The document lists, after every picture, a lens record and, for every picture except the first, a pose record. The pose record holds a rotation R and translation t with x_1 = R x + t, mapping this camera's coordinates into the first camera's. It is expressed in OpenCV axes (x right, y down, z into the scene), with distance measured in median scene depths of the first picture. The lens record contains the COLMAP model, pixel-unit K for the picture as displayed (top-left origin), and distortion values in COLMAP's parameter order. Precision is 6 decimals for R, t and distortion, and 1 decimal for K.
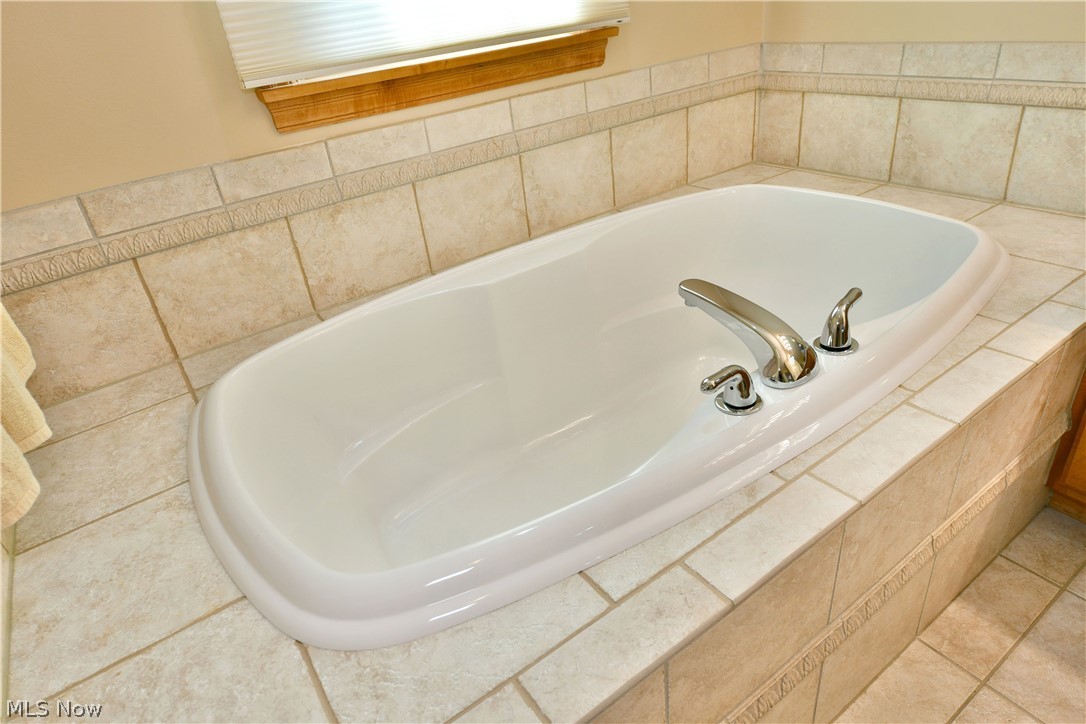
lens RADIAL K [[661.0, 0, 545.8], [0, 661.0, 359.9], [0, 0, 1]] dist [-0.015110, -0.003866]
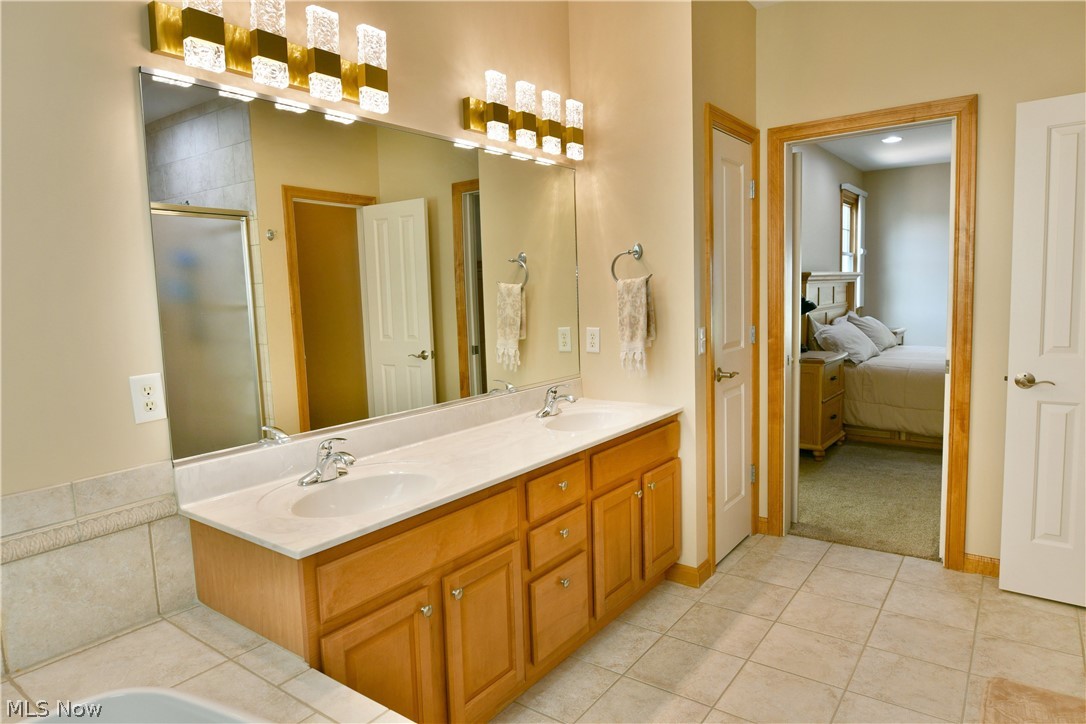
lens RADIAL K [[661.0, 0, 552.3], [0, 661.0, 360.2], [0, 0, 1]] dist [-0.015110, -0.003866]
pose [[-0.340250, 0.009207, 0.940290, -0.305111], [0.516086, 0.837721, 0.178546, -0.390513], [-0.786057, 0.546021, -0.289786, 0.528260]]
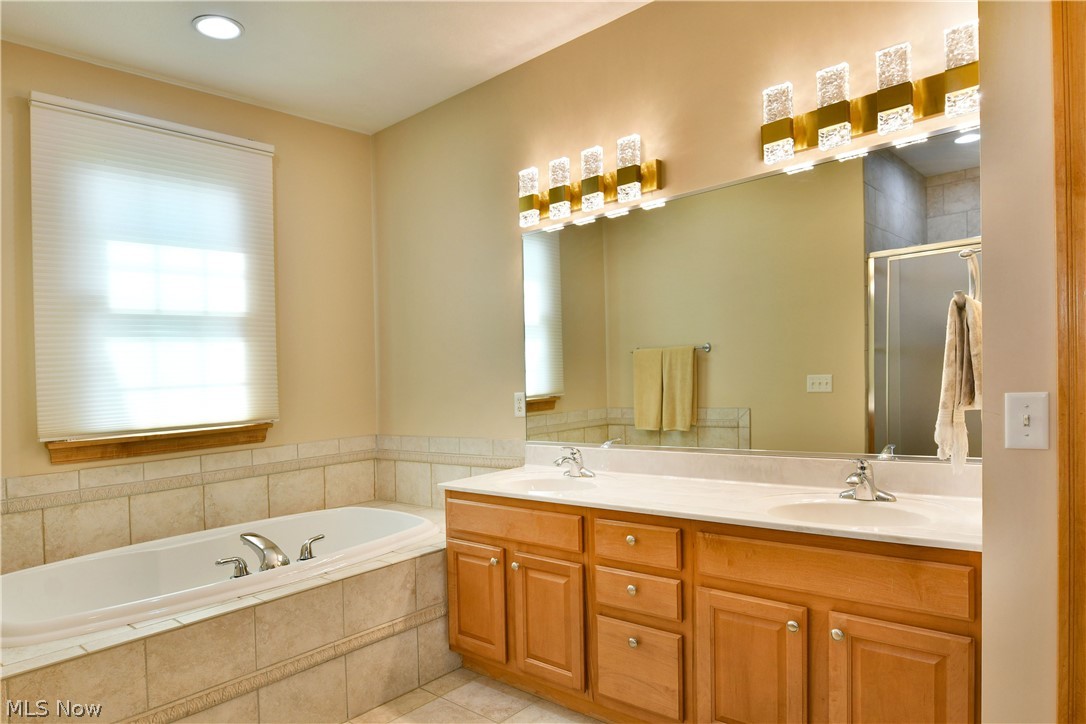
lens RADIAL K [[661.0, 0, 552.8], [0, 661.0, 362.6], [0, 0, 1]] dist [-0.015110, -0.003866]
pose [[0.967961, 0.069830, 0.241195, 0.423362], [0.067881, 0.852019, -0.519092, 0.393903], [-0.241750, 0.518834, 0.819981, -0.860480]]
